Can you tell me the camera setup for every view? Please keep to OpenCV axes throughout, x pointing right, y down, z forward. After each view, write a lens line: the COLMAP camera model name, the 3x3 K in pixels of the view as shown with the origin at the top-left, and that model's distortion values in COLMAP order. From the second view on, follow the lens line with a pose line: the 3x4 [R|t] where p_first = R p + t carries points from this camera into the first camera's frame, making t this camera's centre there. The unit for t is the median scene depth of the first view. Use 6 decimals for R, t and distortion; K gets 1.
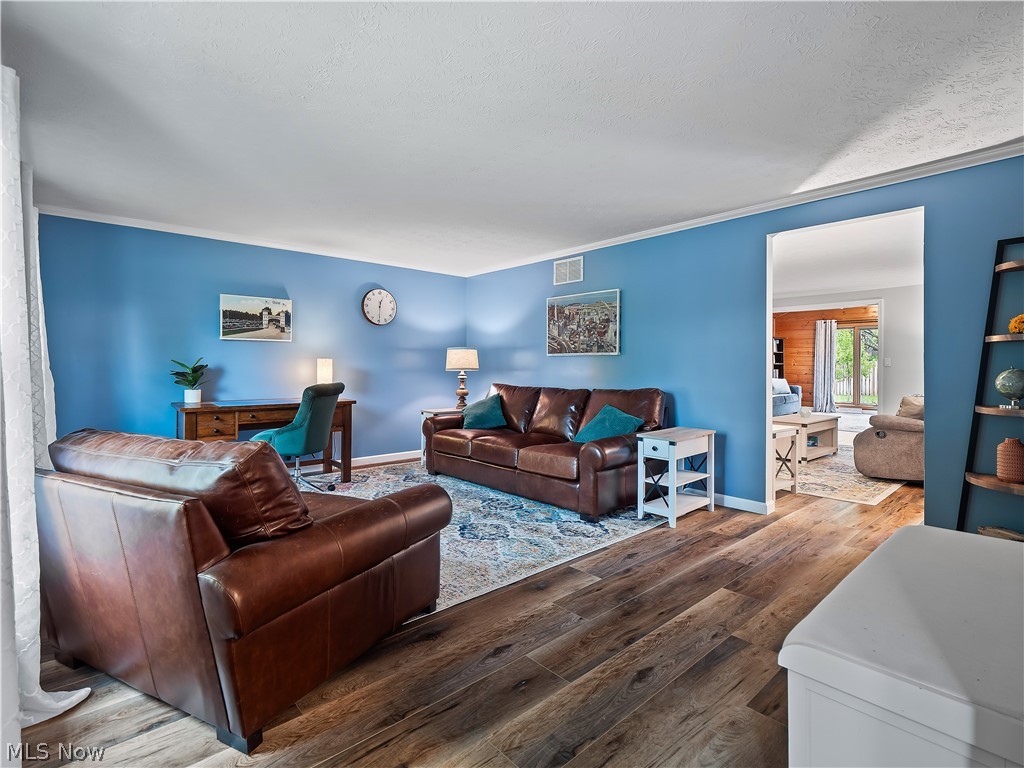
lens RADIAL K [[501.3, 0, 513.5], [0, 501.3, 378.8], [0, 0, 1]] dist [0.001553, -0.001010]
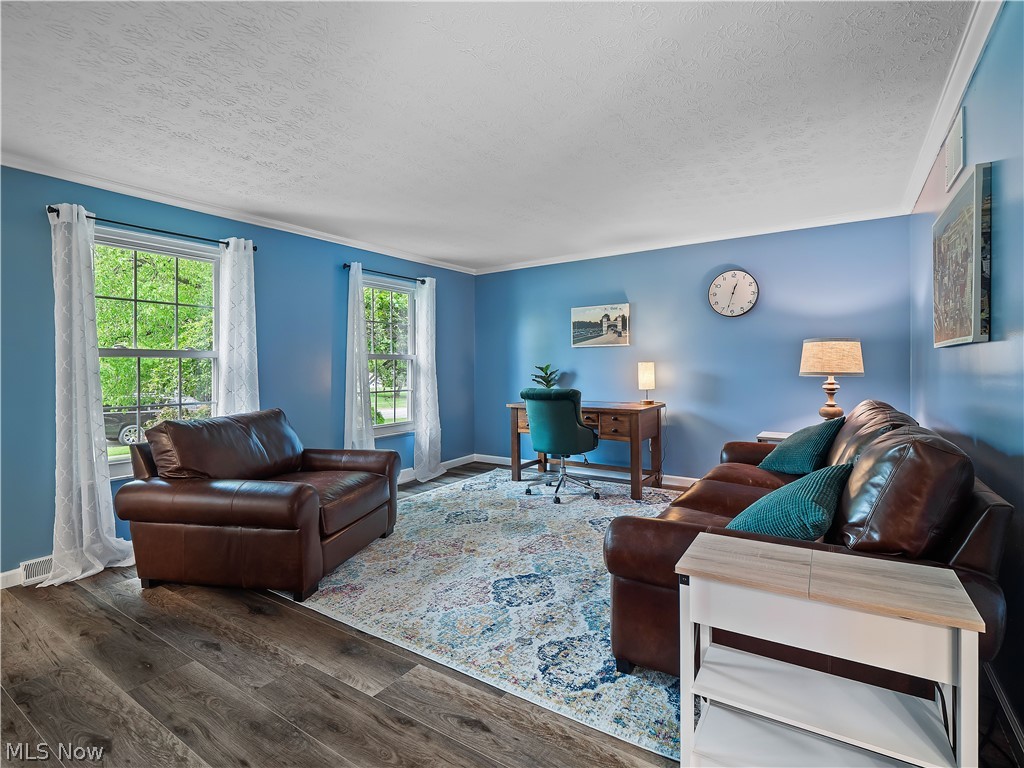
lens RADIAL K [[501.3, 0, 513.5], [0, 501.3, 378.8], [0, 0, 1]] dist [0.001553, -0.001010]
pose [[0.245128, 0.016687, -0.969347, 0.682150], [-0.011238, 0.999834, 0.014370, -0.029807], [0.969426, 0.007371, 0.245275, 0.799657]]
